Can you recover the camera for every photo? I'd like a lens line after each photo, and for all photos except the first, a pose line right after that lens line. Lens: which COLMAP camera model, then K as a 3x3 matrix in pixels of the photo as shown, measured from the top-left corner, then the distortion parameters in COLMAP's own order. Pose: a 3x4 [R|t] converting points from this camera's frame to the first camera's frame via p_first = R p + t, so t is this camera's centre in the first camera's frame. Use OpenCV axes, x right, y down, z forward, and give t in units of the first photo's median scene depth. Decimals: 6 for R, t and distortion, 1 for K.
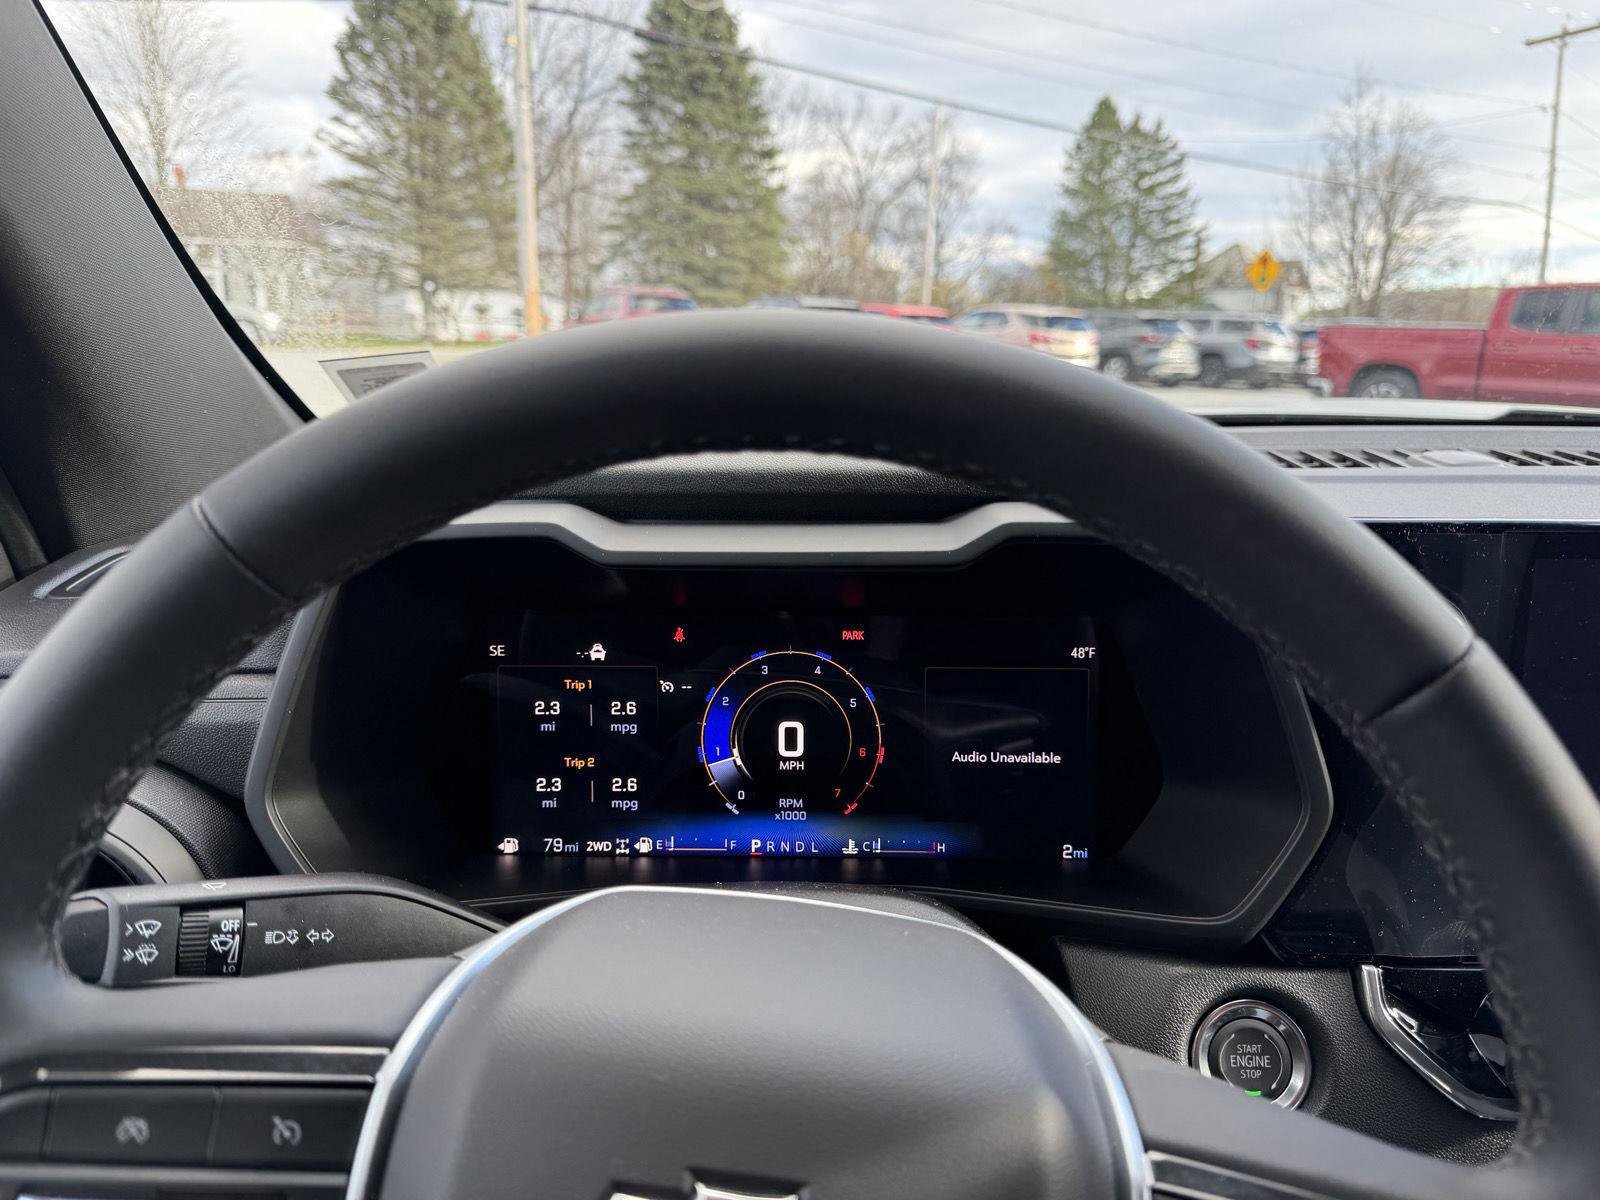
lens RADIAL K [[1139.3, 0, 797.6], [0, 1139.3, 617.6], [0, 0, 1]] dist [-0.005957, -0.007696]
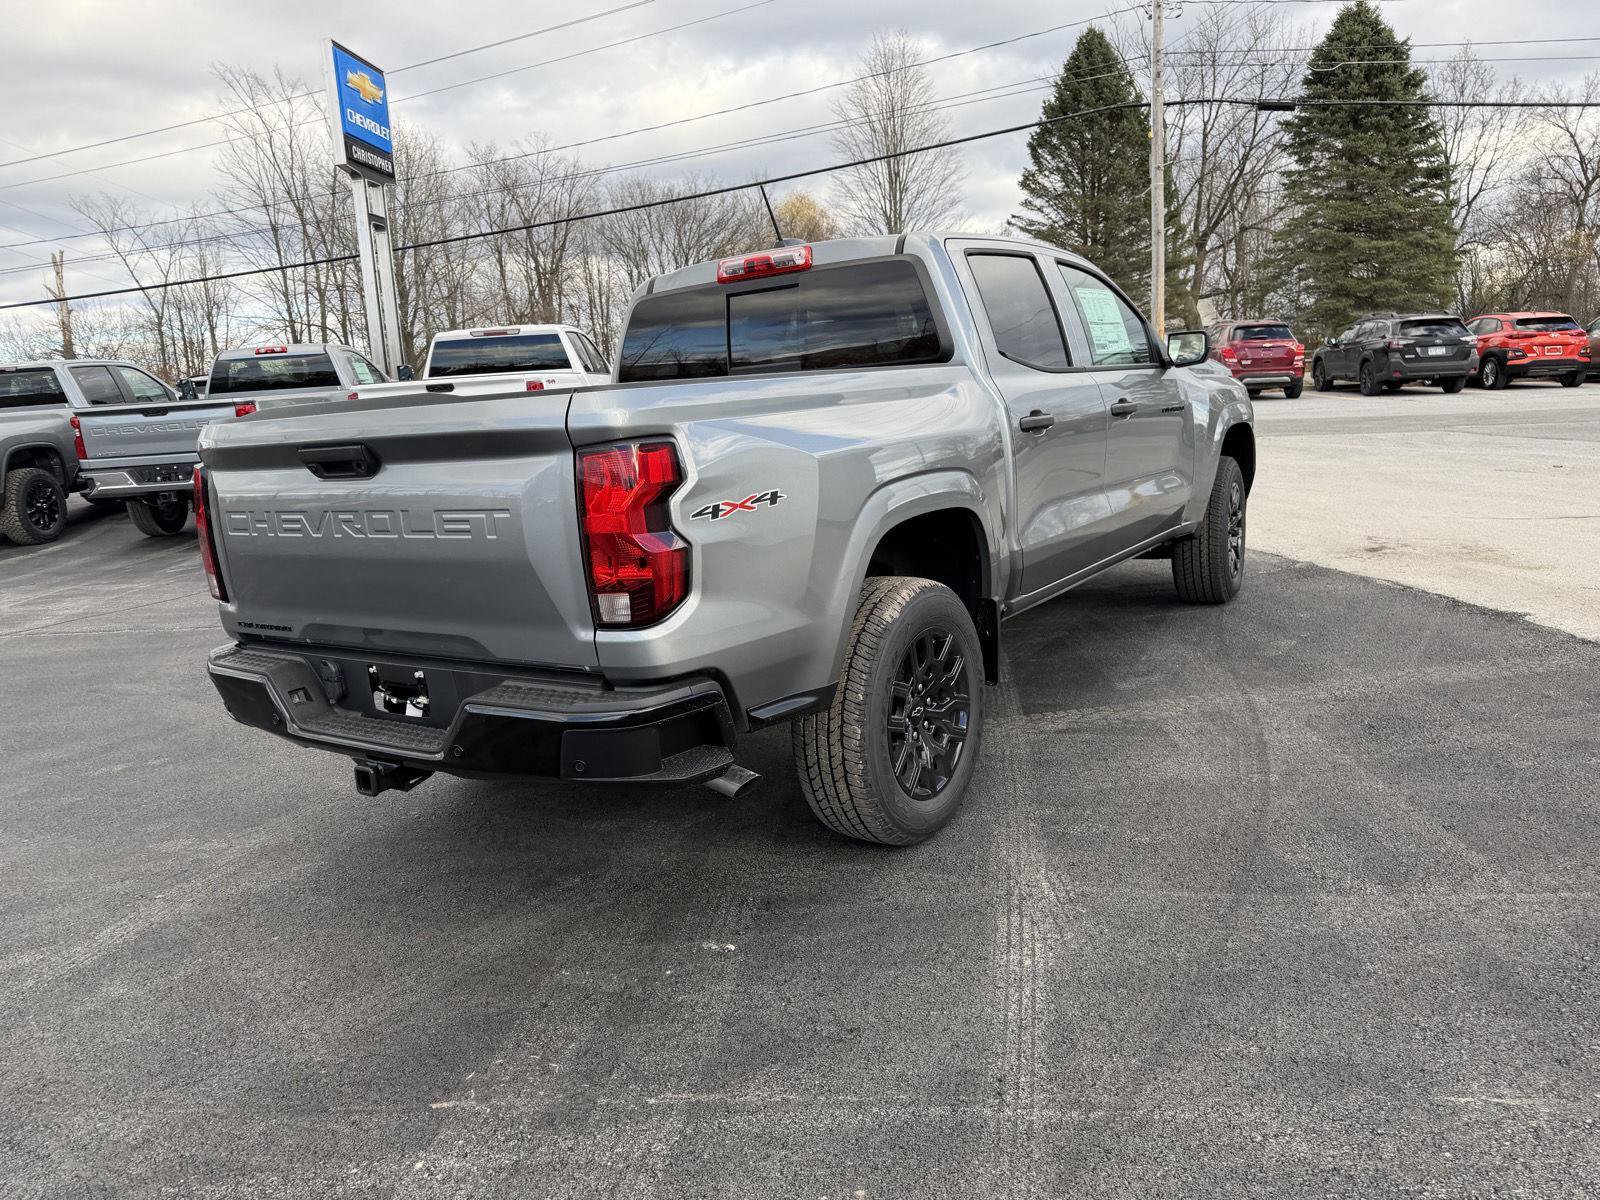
lens RADIAL K [[1148.2, 0, 778.7], [0, 1148.2, 607.6], [0, 0, 1]] dist [0.004224, -0.006562]
pose [[0.829267, 0.043905, -0.557125, 0.071352], [-0.069268, 0.997297, -0.024511, 0.037606], [0.554543, 0.058918, 0.830067, -0.130260]]
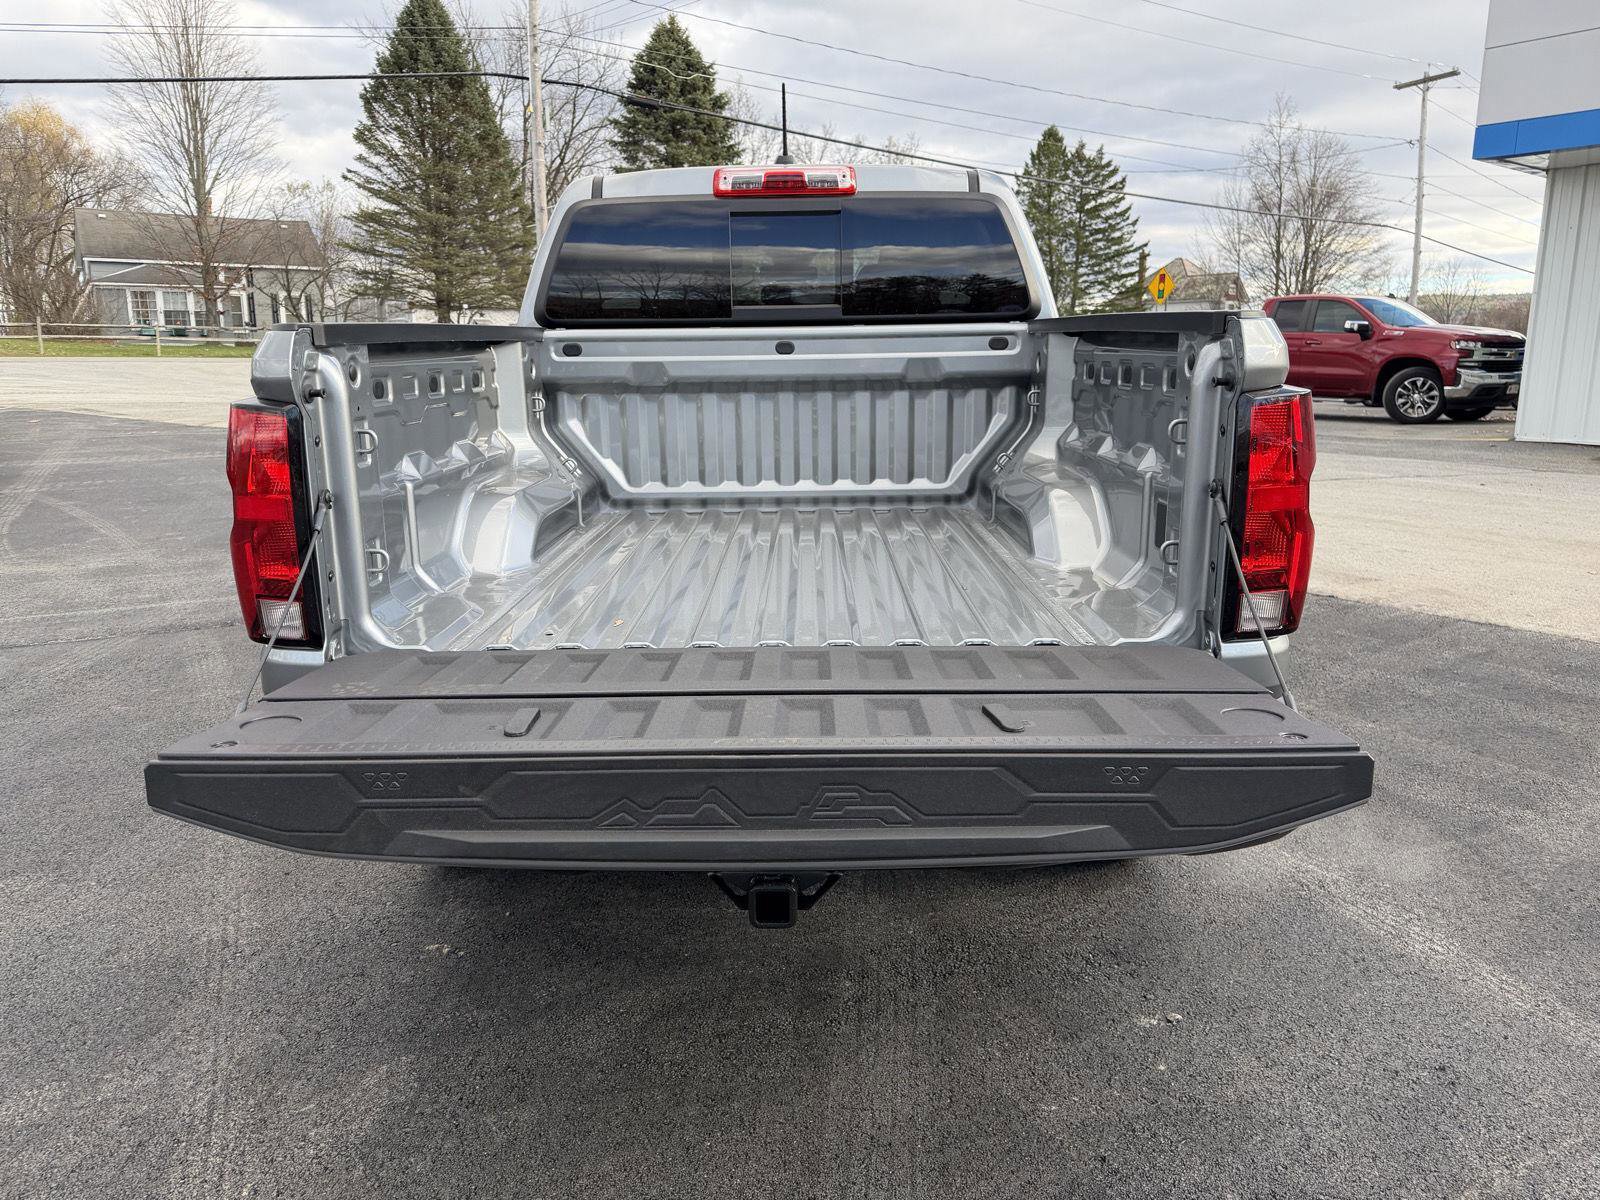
lens RADIAL K [[1148.6, 0, 788.4], [0, 1148.6, 592.7], [0, 0, 1]] dist [0.024059, -0.018238]
pose [[0.999904, -0.010204, 0.009384, 0.006339], [0.010536, 0.999297, -0.035971, 0.037495], [-0.009011, 0.036067, 0.999309, -0.130990]]
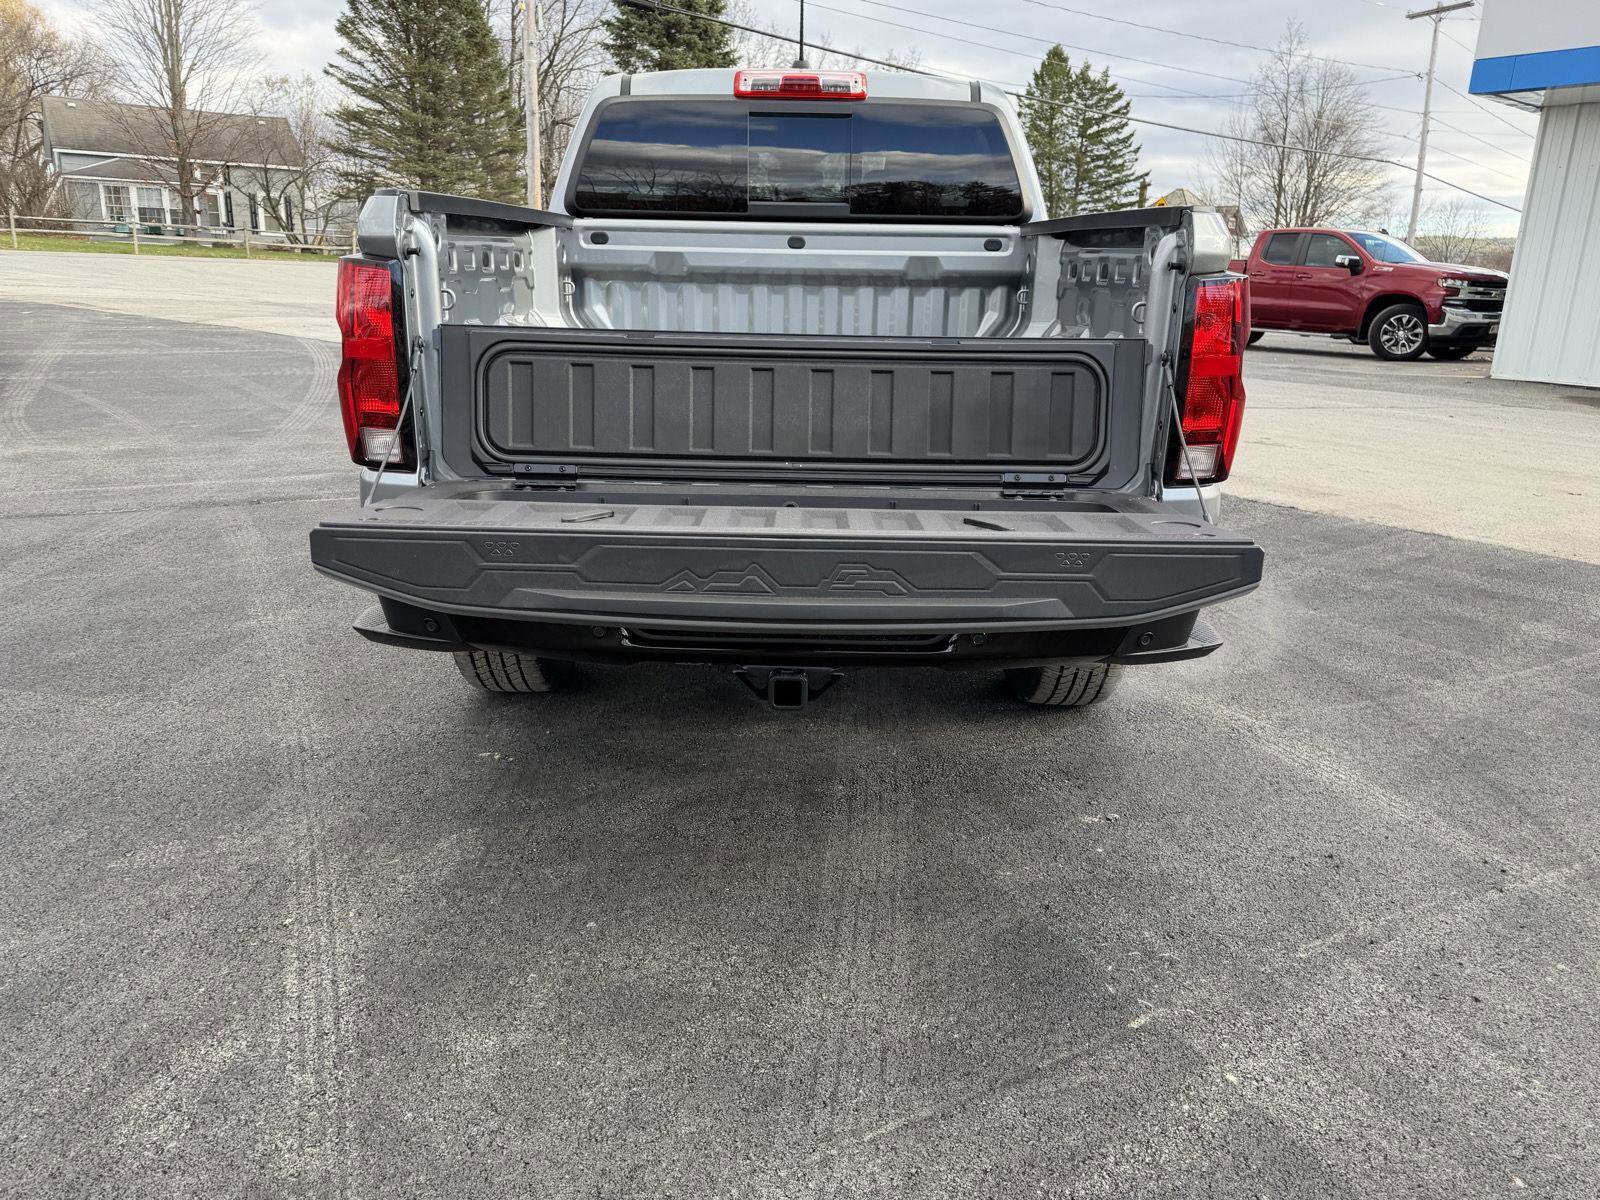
lens RADIAL K [[1156.5, 0, 791.5], [0, 1156.5, 611.6], [0, 0, 1]] dist [0.014113, -0.006212]
pose [[0.999473, 0.016537, 0.027948, 0.004385], [-0.017669, 0.999013, 0.040750, 0.042469], [-0.027247, -0.041223, 0.998778, -0.141610]]
